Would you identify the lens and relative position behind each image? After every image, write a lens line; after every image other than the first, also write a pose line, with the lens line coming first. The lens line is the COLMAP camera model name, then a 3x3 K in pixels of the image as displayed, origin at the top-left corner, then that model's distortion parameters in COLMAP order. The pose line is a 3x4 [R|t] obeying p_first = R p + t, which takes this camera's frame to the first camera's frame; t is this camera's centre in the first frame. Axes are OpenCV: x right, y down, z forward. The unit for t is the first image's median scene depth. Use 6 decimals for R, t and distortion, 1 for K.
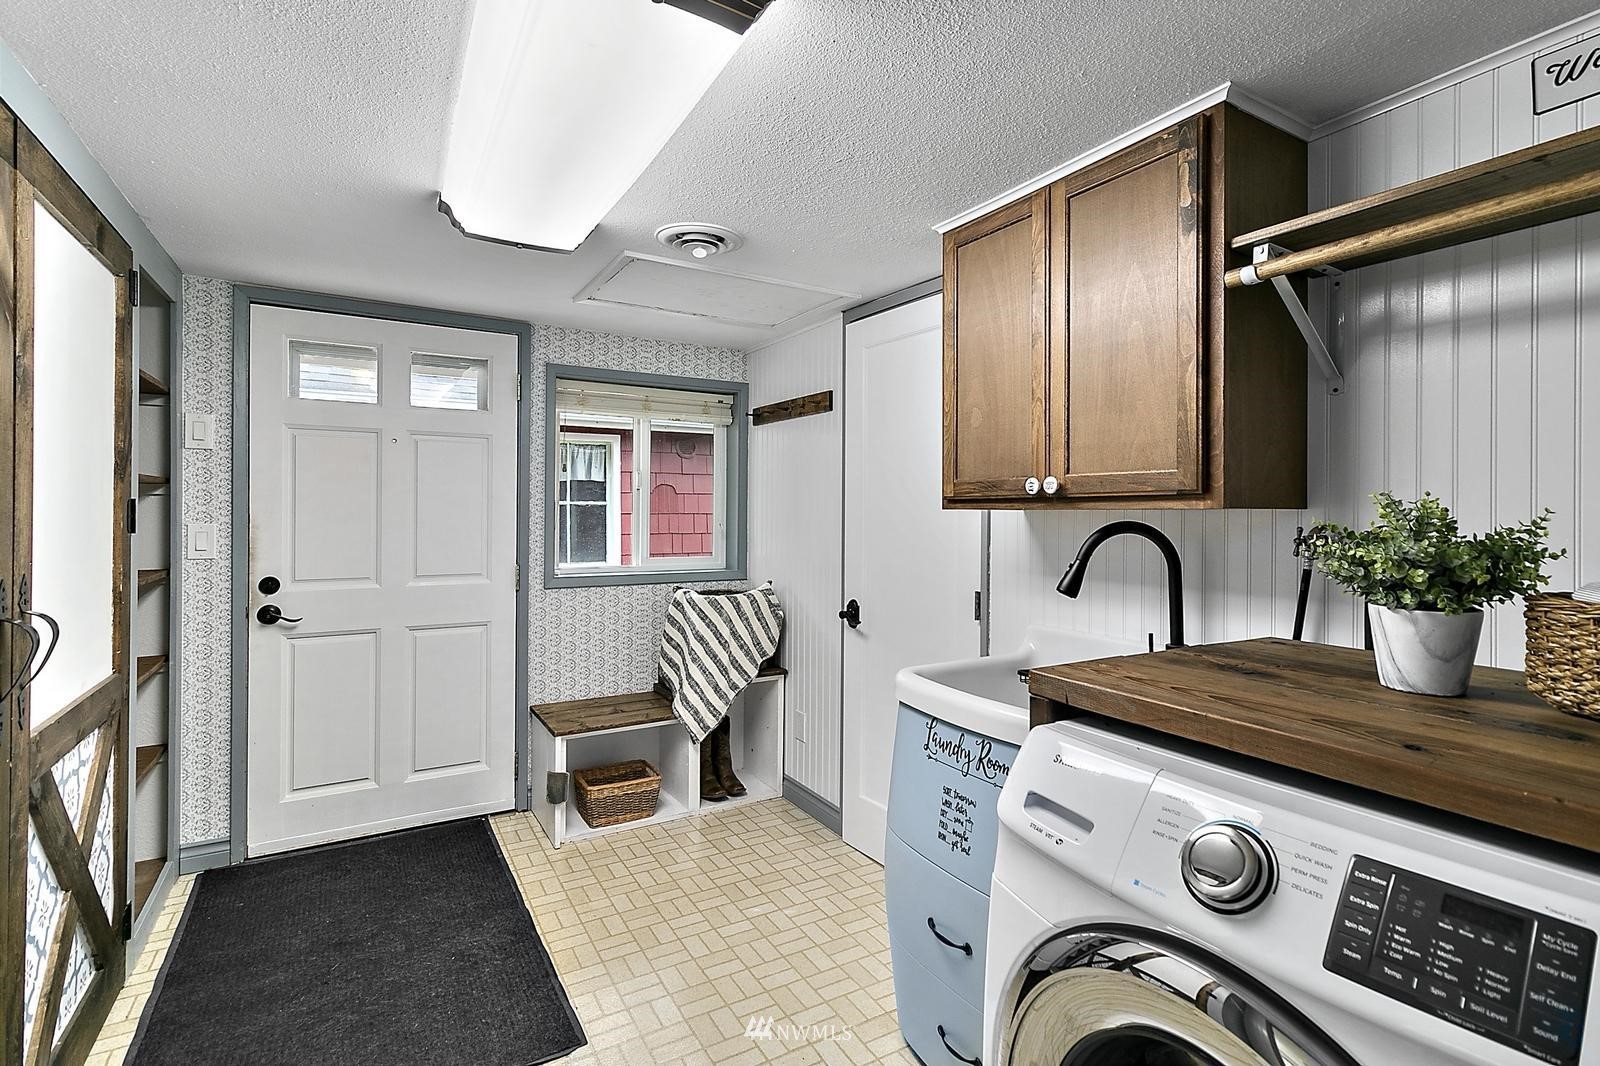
lens RADIAL K [[755.0, 0, 797.7], [0, 755.0, 513.6], [0, 0, 1]] dist [-0.000695, -0.000103]
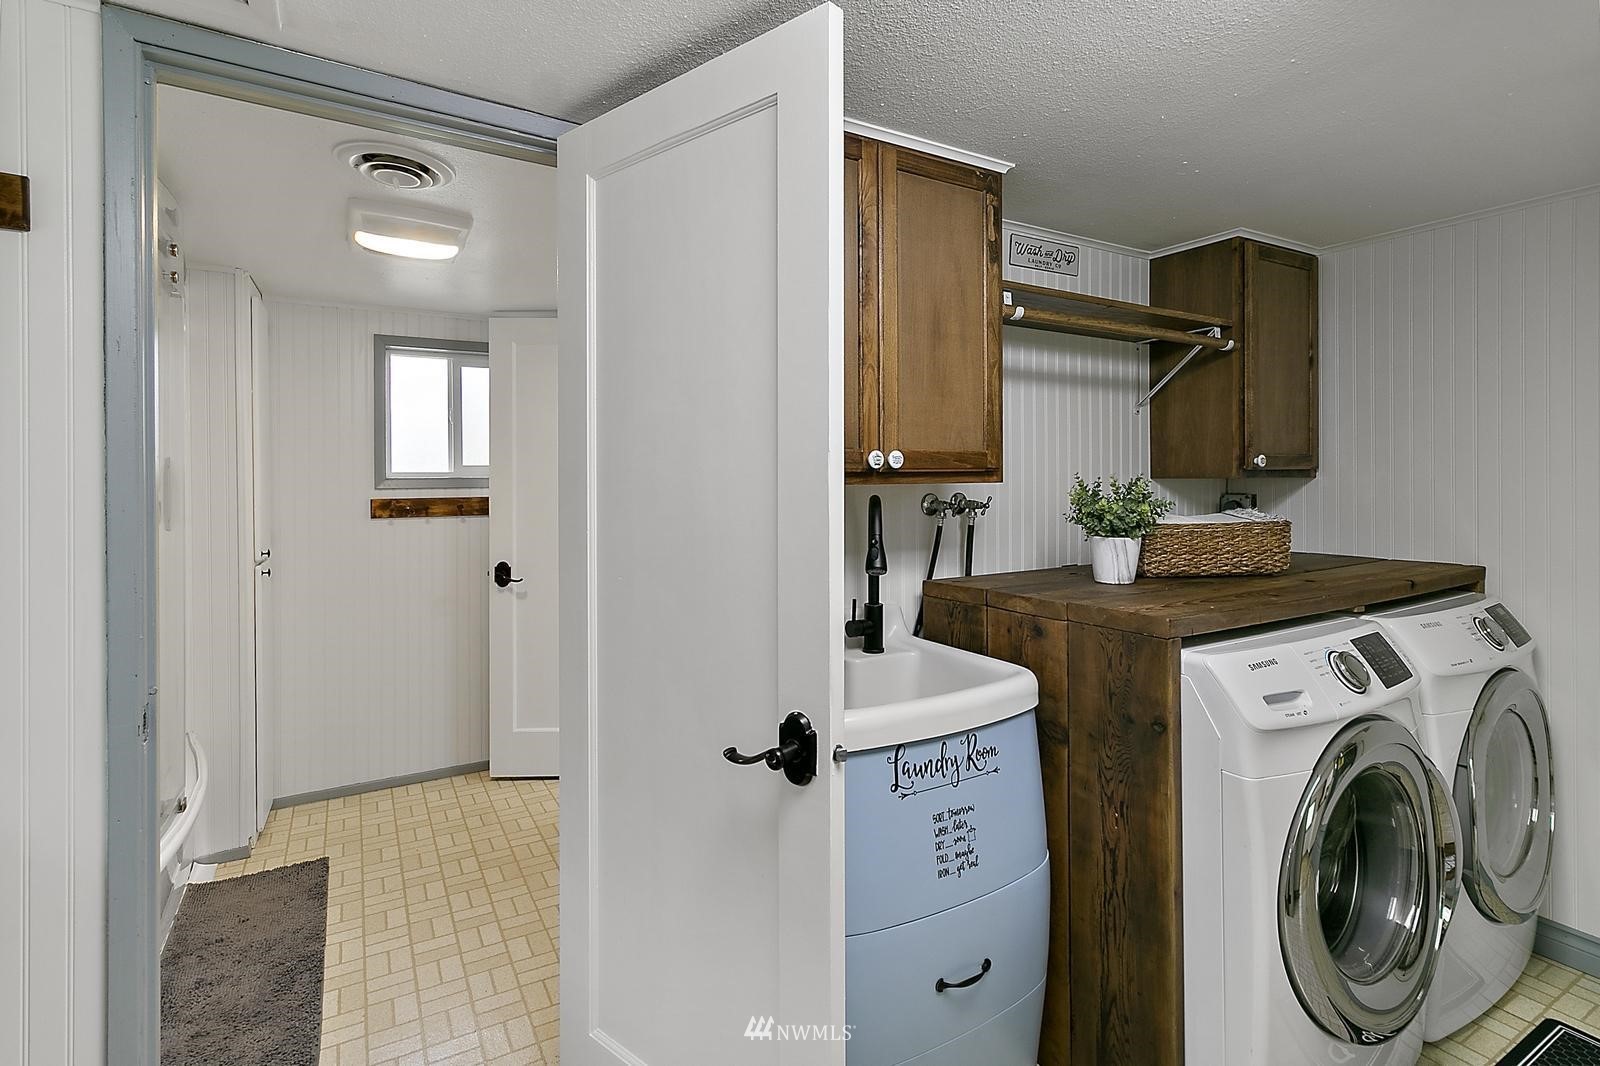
lens RADIAL K [[756.1, 0, 802.4], [0, 756.1, 480.4], [0, 0, 1]] dist [0.001908, 0.000212]
pose [[-0.001169, -0.011847, 0.999929, -0.657229], [0.002171, 0.999927, 0.011850, -0.023482], [-0.999997, 0.002184, -0.001143, 1.166222]]
